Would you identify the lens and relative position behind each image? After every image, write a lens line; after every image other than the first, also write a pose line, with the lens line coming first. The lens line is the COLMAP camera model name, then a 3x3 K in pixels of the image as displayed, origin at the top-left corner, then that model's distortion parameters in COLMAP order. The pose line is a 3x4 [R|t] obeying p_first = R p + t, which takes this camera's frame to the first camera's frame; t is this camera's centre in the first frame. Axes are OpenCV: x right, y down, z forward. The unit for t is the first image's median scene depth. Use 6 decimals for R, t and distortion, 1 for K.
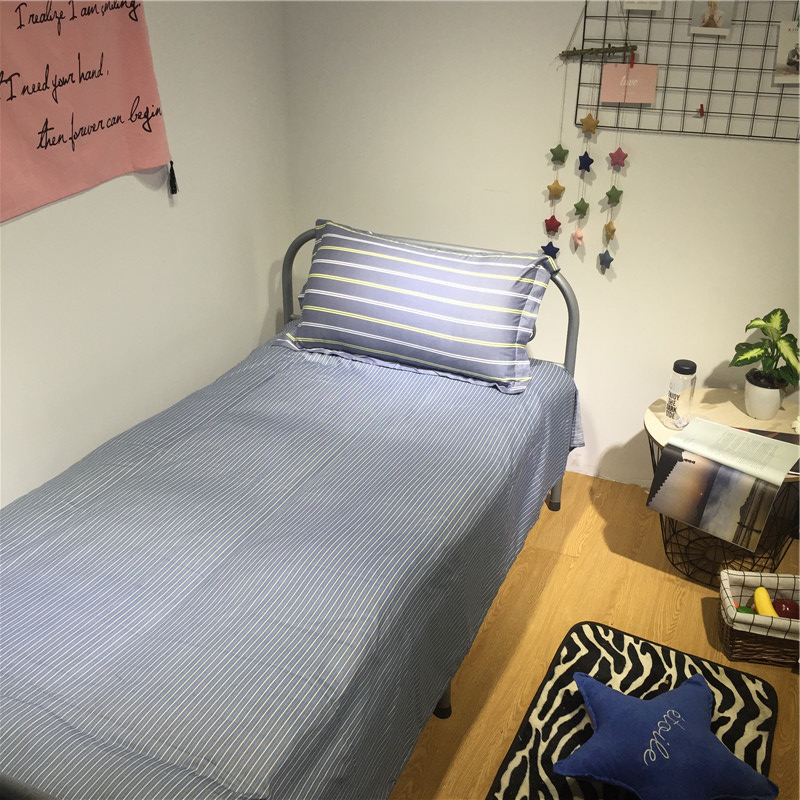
lens RADIAL K [[916.6, 0, 404.6], [0, 916.6, 408.1], [0, 0, 1]] dist [0.065756, -0.095448]
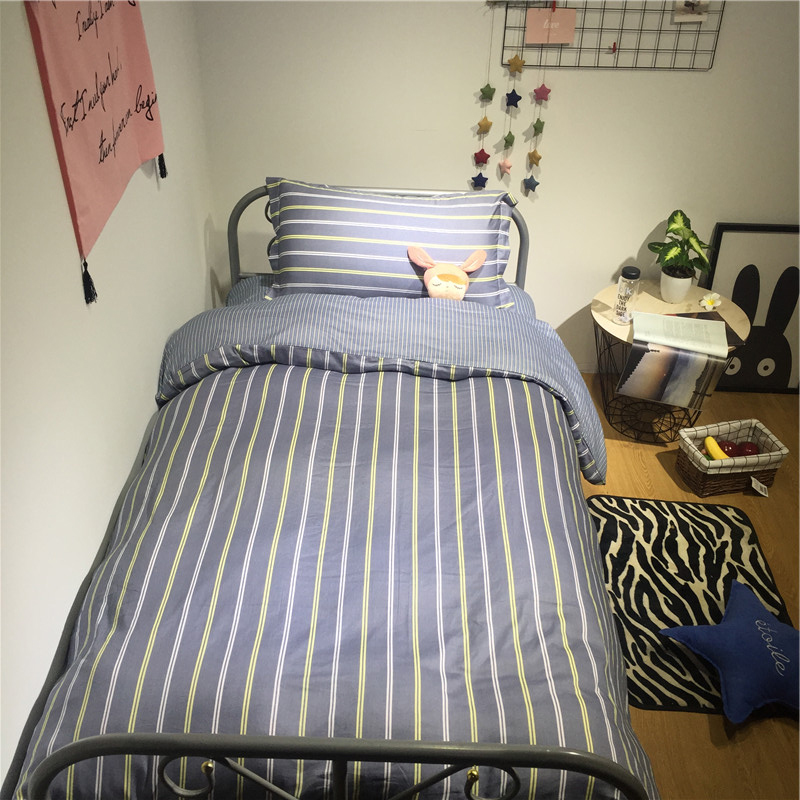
lens RADIAL K [[916.6, 0, 404.6], [0, 916.6, 408.1], [0, 0, 1]] dist [0.065756, -0.095448]
pose [[0.915711, -0.211568, 0.341633, -0.398365], [0.160832, 0.972074, 0.170897, -0.121514], [-0.368249, -0.101547, 0.924165, -0.014729]]
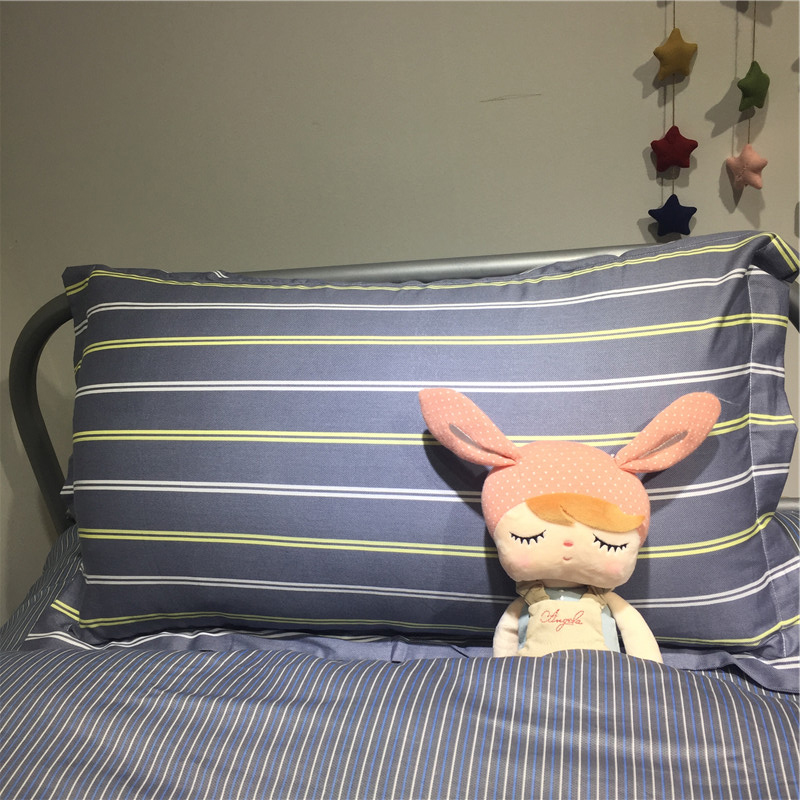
lens RADIAL K [[916.6, 0, 404.6], [0, 916.6, 408.1], [0, 0, 1]] dist [0.065756, -0.095448]
pose [[0.959532, -0.242933, 0.142416, -0.034010], [0.240253, 0.970043, 0.035986, -0.148161], [-0.146892, -0.000313, 0.989152, 0.690226]]
